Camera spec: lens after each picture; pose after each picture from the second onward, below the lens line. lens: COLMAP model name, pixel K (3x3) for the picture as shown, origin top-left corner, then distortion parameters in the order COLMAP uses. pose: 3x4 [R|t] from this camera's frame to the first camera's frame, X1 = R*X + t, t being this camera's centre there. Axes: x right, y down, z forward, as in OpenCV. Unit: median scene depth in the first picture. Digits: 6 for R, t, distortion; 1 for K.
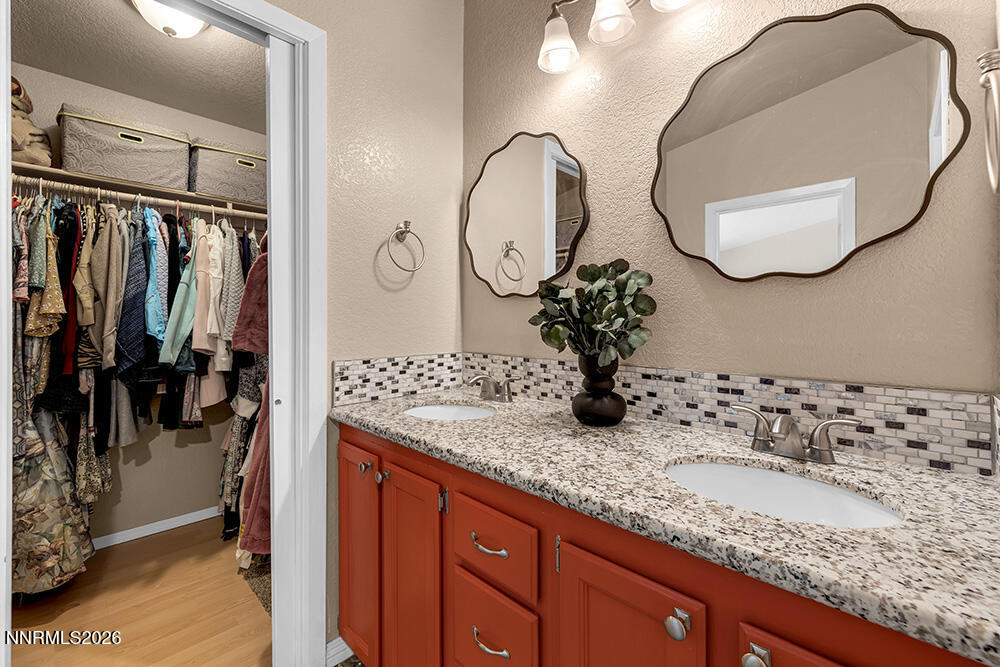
lens RADIAL K [[416.6, 0, 501.7], [0, 416.6, 325.8], [0, 0, 1]] dist [0.000788, 0.000078]
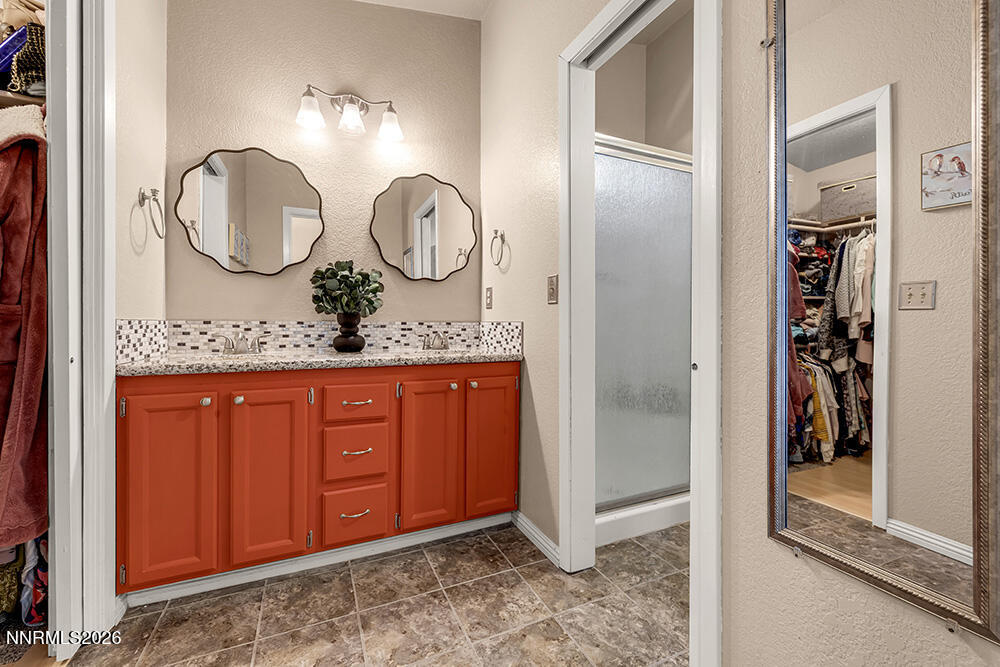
lens RADIAL K [[416.6, 0, 498.3], [0, 416.6, 327.1], [0, 0, 1]] dist [0.000788, 0.000078]
pose [[0.380296, -0.004742, 0.924853, -1.259808], [-0.000102, 0.999987, 0.005169, 0.127526], [-0.924865, -0.002060, 0.380290, -0.279420]]
